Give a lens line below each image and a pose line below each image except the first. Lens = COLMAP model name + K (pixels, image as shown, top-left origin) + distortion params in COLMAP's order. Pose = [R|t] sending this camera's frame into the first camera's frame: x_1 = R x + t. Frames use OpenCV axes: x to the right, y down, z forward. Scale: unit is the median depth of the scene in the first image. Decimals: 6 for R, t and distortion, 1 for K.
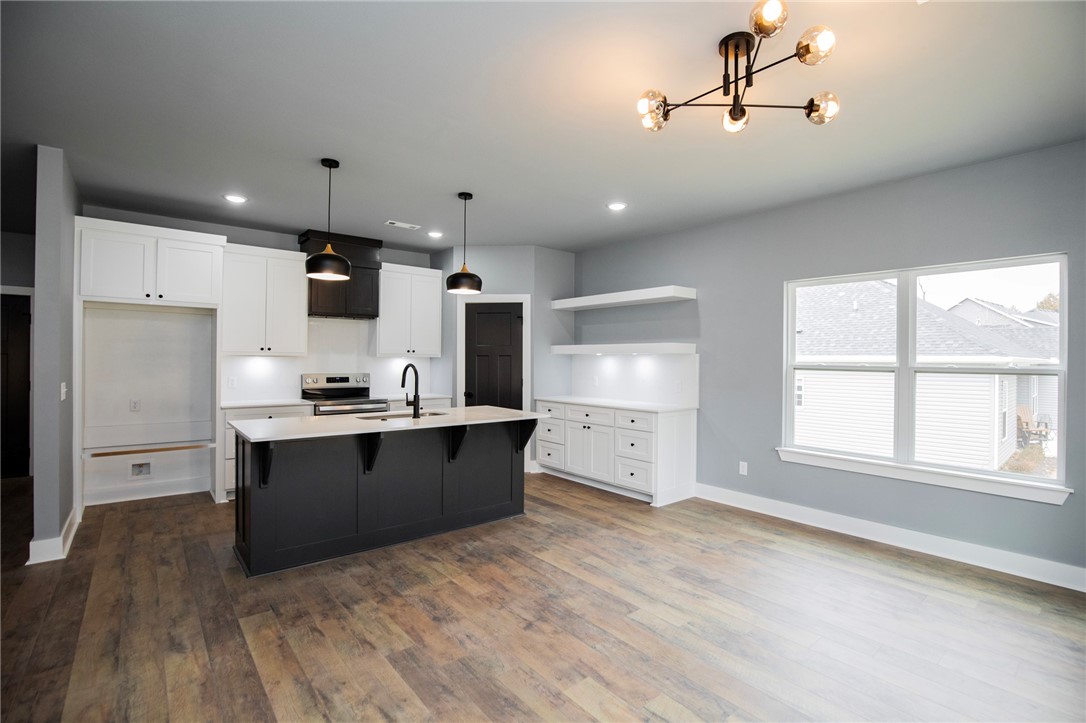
lens RADIAL K [[505.2, 0, 553.3], [0, 505.2, 358.4], [0, 0, 1]] dist [-0.037062, 0.007549]
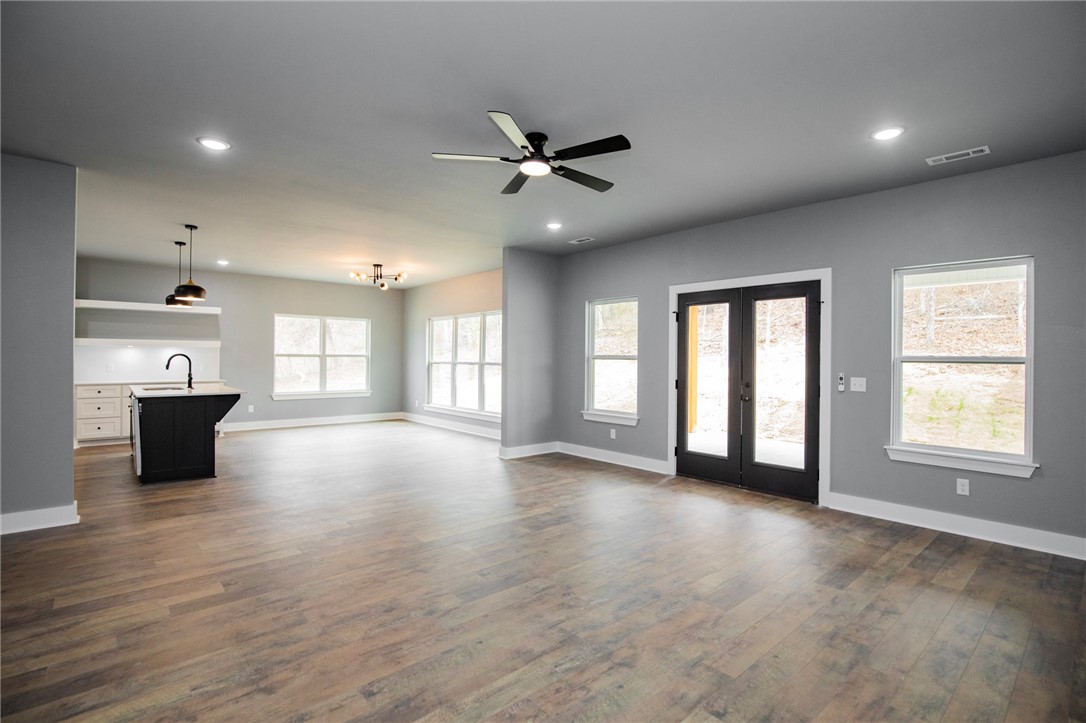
lens RADIAL K [[511.4, 0, 551.9], [0, 511.4, 358.0], [0, 0, 1]] dist [-0.029555, 0.001345]
pose [[-0.028056, -0.009780, 0.999559, -1.535201], [-0.008645, 0.999917, 0.009541, -0.000056], [-0.999569, -0.008373, -0.028138, -0.075487]]
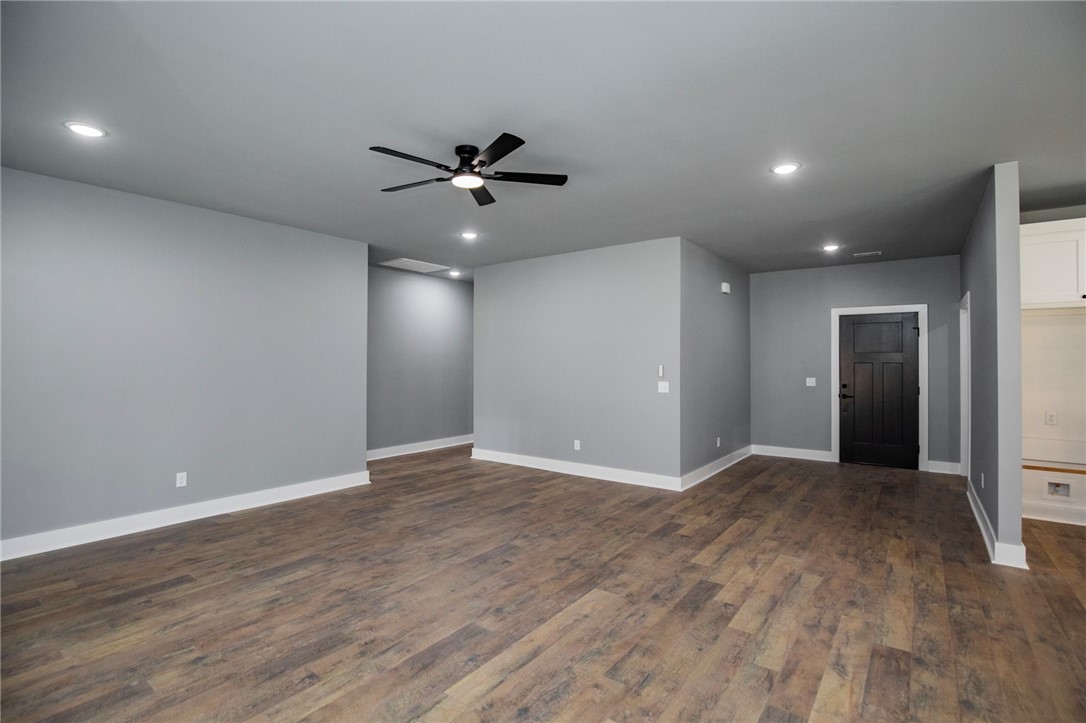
lens RADIAL K [[505.2, 0, 553.3], [0, 505.2, 358.4], [0, 0, 1]] dist [-0.037062, 0.007549]
pose [[0.231935, -0.014585, -0.972622, -0.170166], [0.000740, 0.999890, -0.014818, -0.003811], [0.972731, 0.002717, 0.231920, -0.113554]]
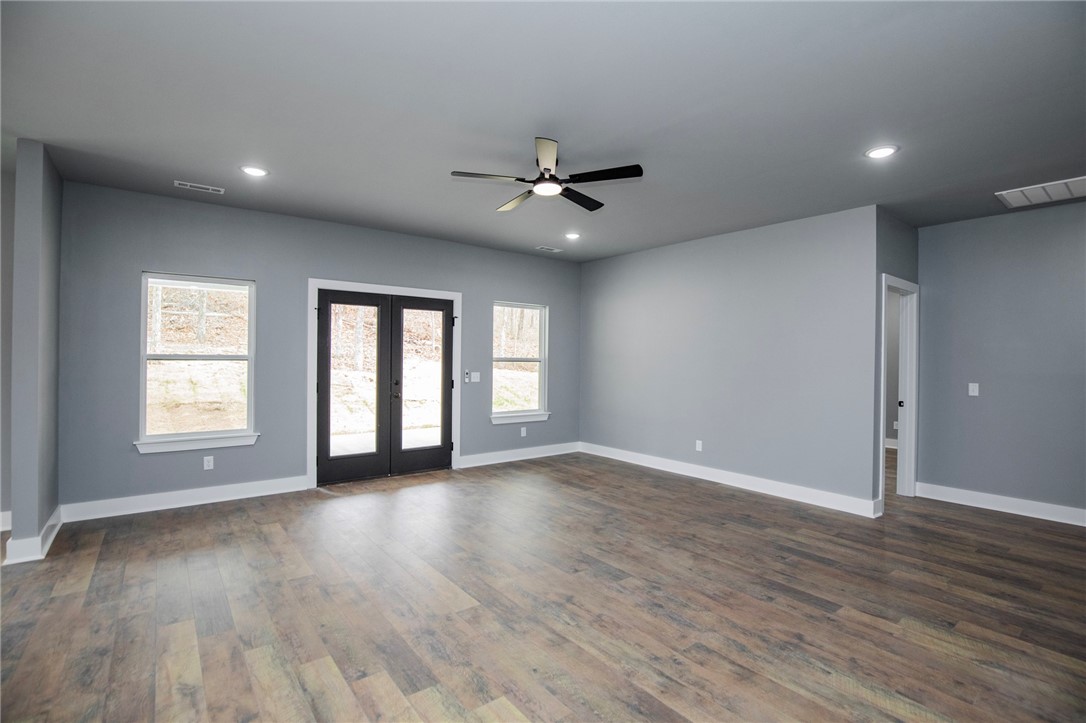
lens RADIAL K [[505.2, 0, 553.3], [0, 505.2, 358.4], [0, 0, 1]] dist [-0.037062, 0.007549]
pose [[-0.999319, -0.020675, 0.030574, -0.879378], [-0.020555, 0.999780, 0.004232, -0.007050], [-0.030655, 0.003600, -0.999524, 0.660901]]
